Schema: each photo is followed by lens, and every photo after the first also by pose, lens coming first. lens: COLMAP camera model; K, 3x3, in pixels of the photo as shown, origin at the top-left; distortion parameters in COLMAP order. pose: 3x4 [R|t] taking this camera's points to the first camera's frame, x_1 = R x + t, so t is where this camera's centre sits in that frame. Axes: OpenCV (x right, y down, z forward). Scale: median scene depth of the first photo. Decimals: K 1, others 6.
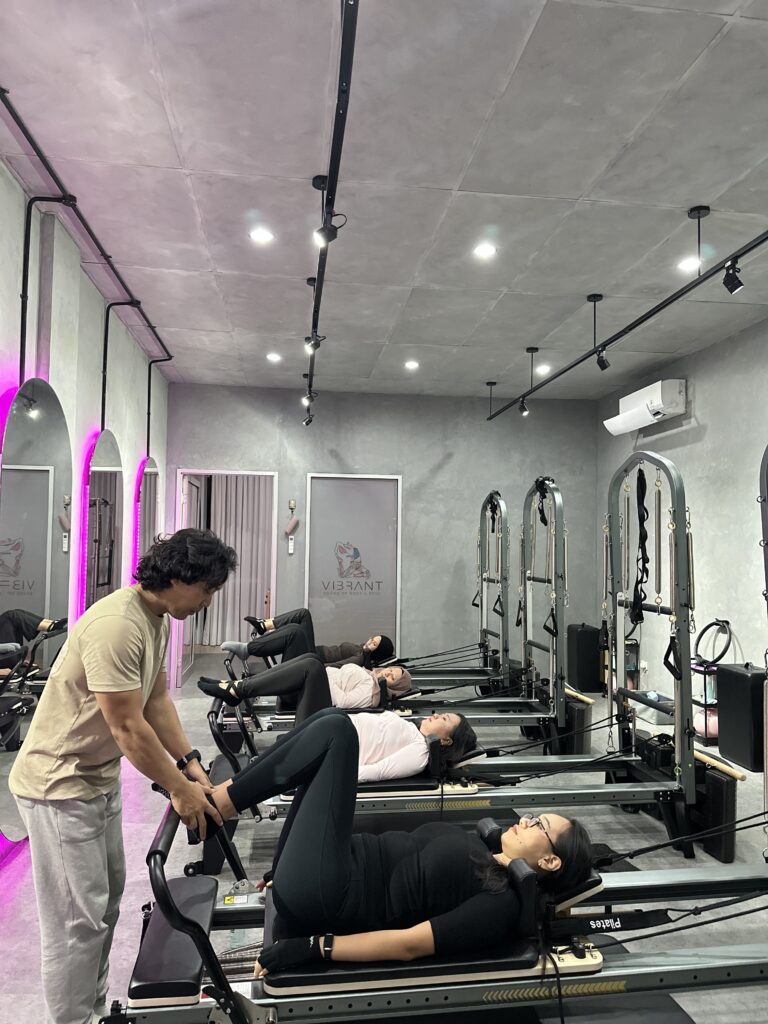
lens RADIAL K [[730.8, 0, 389.2], [0, 730.8, 515.0], [0, 0, 1]] dist [0.069035, -0.085739]
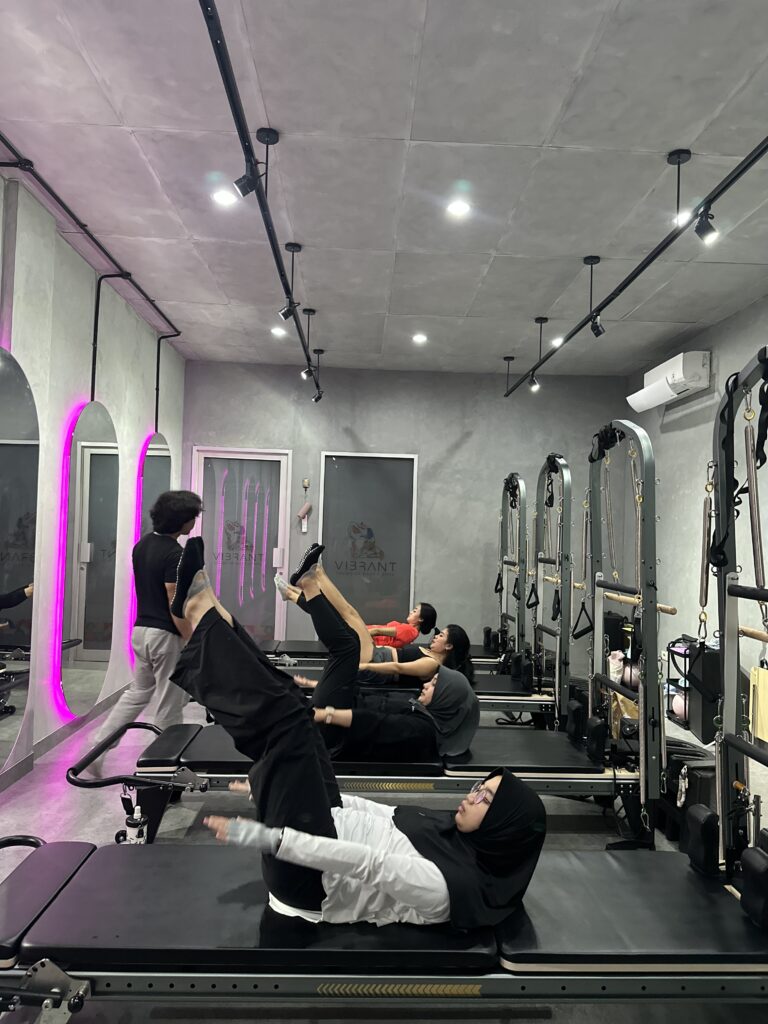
lens RADIAL K [[730.8, 0, 387.7], [0, 730.8, 510.5], [0, 0, 1]] dist [0.069035, -0.085739]
pose [[0.995297, 0.013738, -0.095891, 0.087749], [-0.012803, 0.999864, 0.010355, 0.013542], [0.096020, -0.009078, 0.995338, 0.028259]]
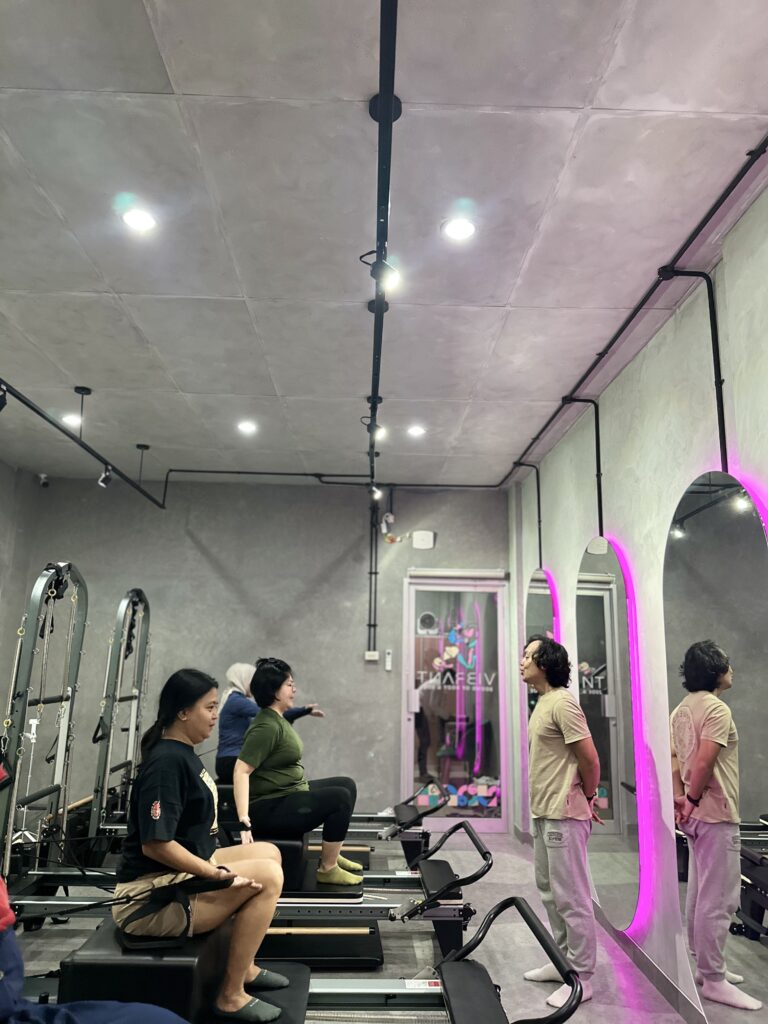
lens RADIAL K [[730.8, 0, 392.7], [0, 730.8, 521.2], [0, 0, 1]] dist [0.069035, -0.085739]
pose [[-0.994472, -0.015236, 0.103890, -0.117155], [-0.038485, 0.973453, -0.225630, 0.038087], [-0.097695, -0.228381, -0.968658, 1.021688]]
